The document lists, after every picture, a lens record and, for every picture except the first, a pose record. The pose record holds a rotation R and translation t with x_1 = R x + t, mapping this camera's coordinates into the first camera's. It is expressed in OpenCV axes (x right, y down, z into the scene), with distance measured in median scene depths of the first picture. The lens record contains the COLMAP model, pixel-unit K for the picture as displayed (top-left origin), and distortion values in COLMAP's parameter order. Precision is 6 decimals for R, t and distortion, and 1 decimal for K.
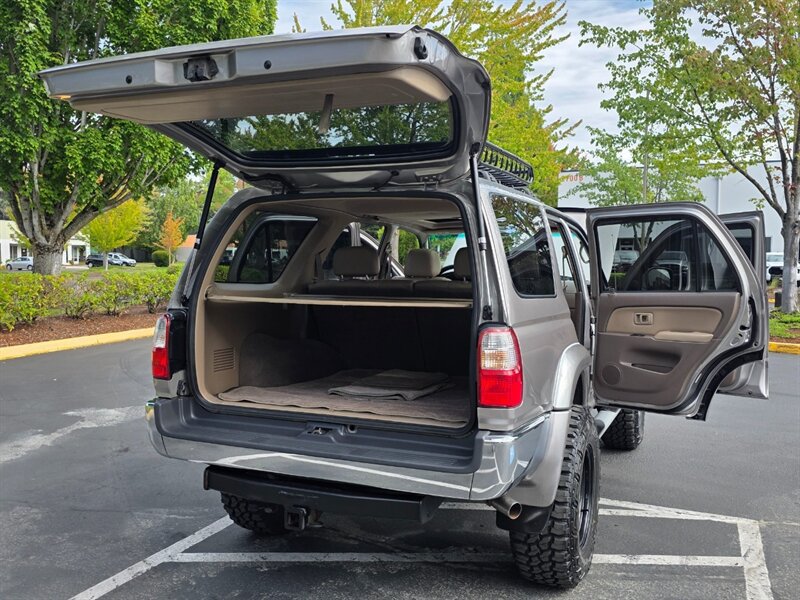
lens RADIAL K [[733.1, 0, 400.0], [0, 733.1, 300.0], [0, 0, 1]] dist [0.043238, -0.025486]
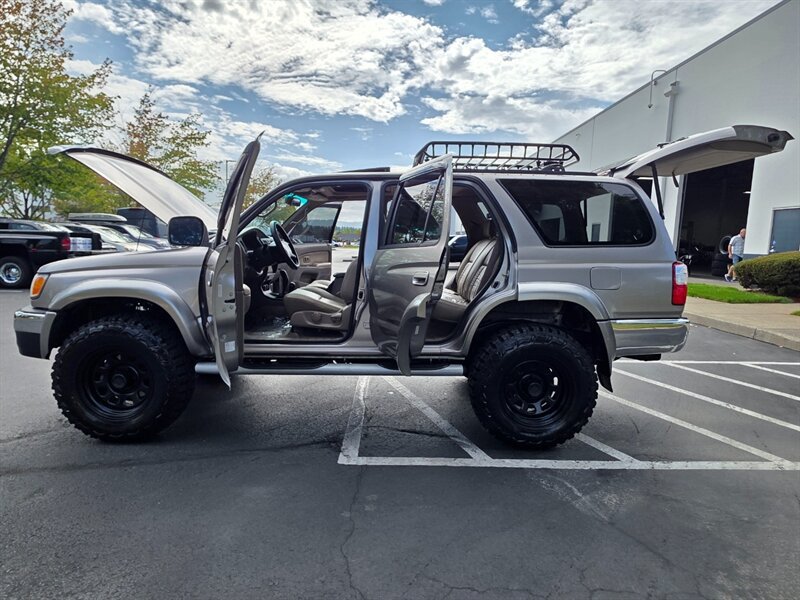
lens RADIAL K [[484.2, 0, 400.0], [0, 484.2, 300.0], [0, 0, 1]] dist [0.002398, -0.000116]
pose [[-0.401402, -0.125349, 0.907284, -0.867463], [0.019511, 0.989196, 0.145298, -0.054270], [-0.915694, 0.076025, -0.394619, 1.665180]]
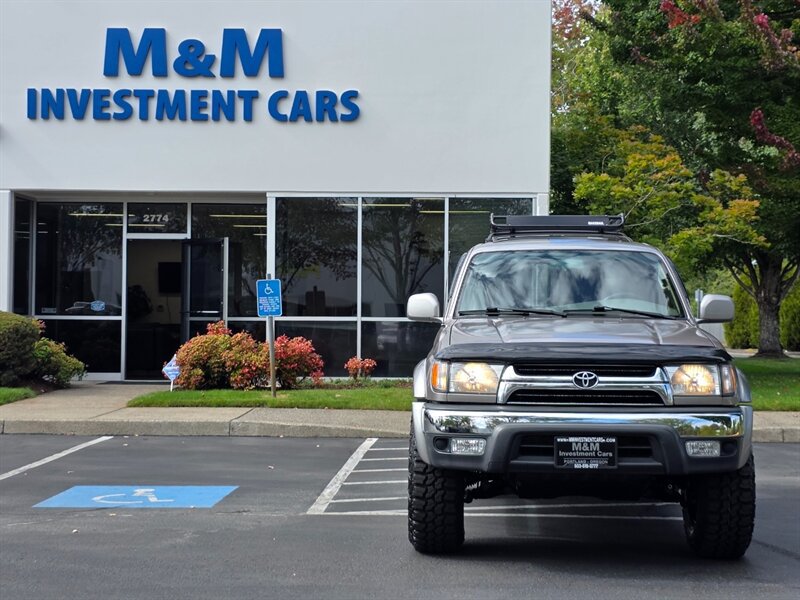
lens RADIAL K [[1460.9, 0, 400.0], [0, 1460.9, 300.0], [0, 0, 1]] dist [0.207294, -0.200025]
pose [[-0.940403, -0.016856, -0.339643, 1.307170], [-0.030268, 0.998956, 0.034229, -0.133400], [0.338711, 0.042470, -0.939931, 3.695615]]
